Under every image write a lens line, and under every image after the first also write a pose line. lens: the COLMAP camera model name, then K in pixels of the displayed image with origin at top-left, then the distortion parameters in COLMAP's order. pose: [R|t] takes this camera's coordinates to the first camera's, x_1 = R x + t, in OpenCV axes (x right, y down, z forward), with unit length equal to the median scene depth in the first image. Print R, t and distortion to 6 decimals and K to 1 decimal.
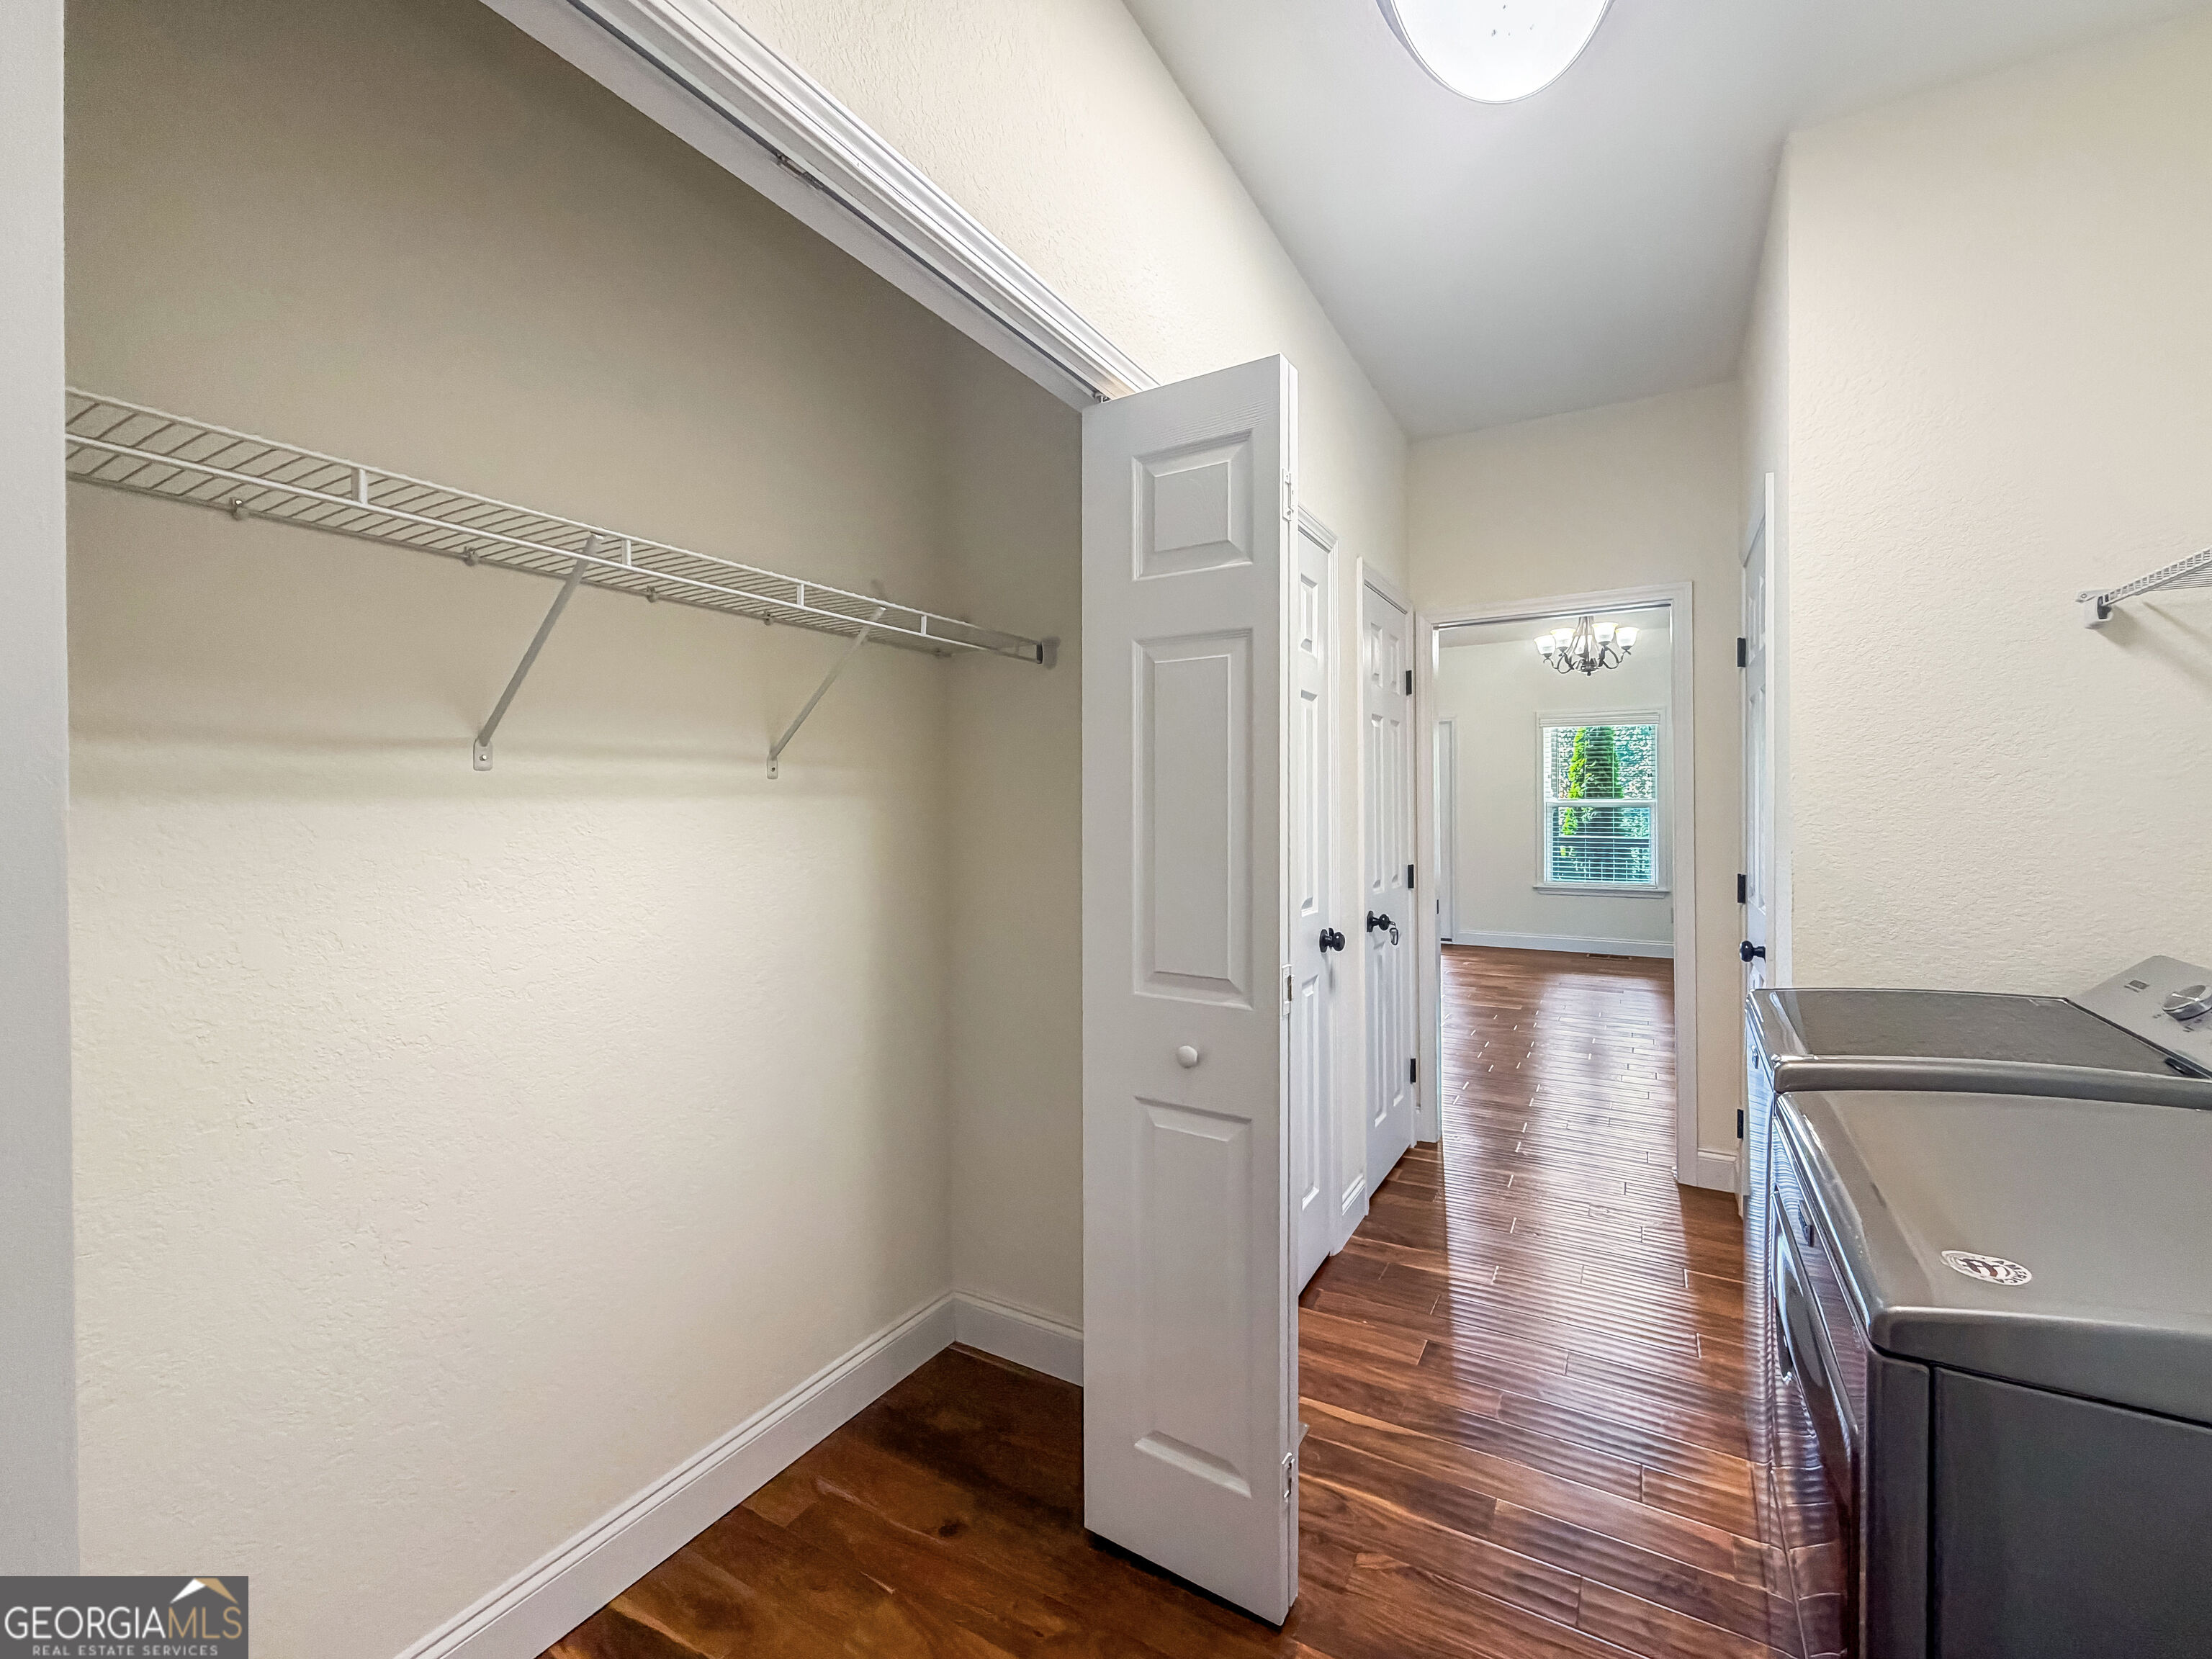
lens RADIAL K [[921.7, 0, 1109.9], [0, 921.7, 814.7], [0, 0, 1]] dist [0.000542, 0.000429]
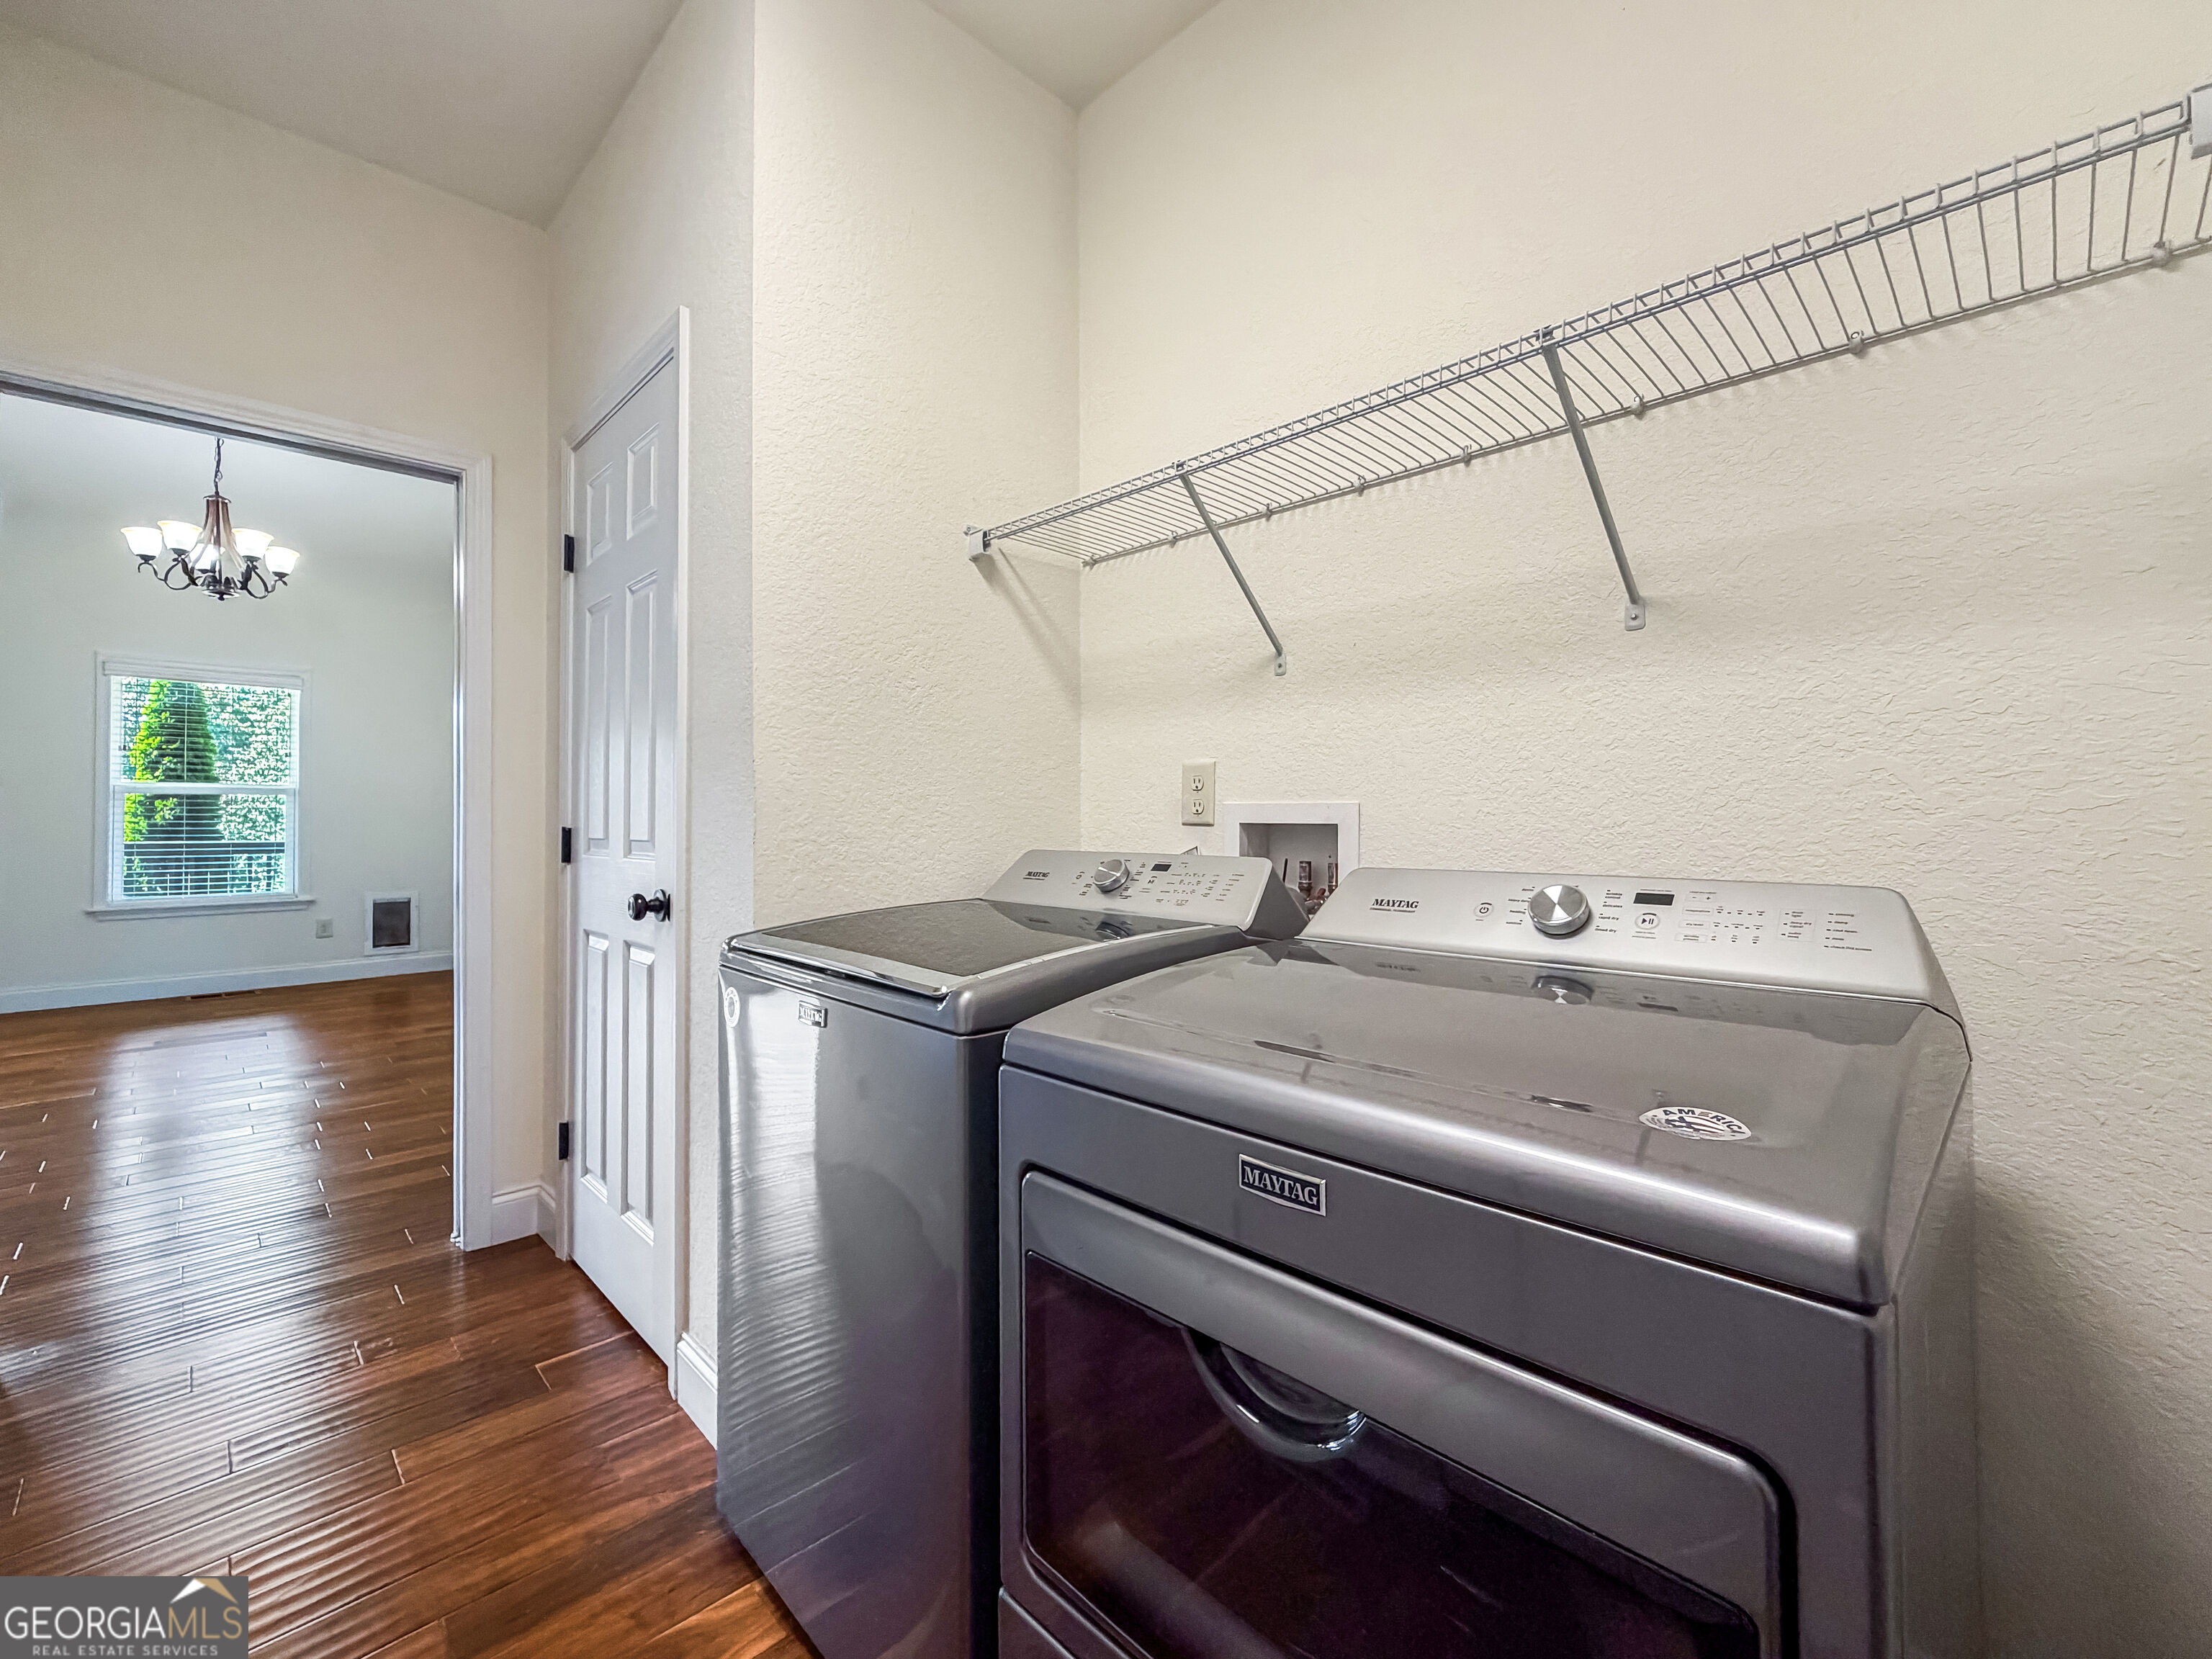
lens RADIAL K [[921.7, 0, 1076.0], [0, 921.7, 803.0], [0, 0, 1]] dist [0.000542, 0.000429]
pose [[0.273202, 0.023844, 0.961661, 0.014884], [0.010162, 0.999565, -0.027671, 0.033418], [-0.961903, 0.017332, 0.272841, 0.167206]]
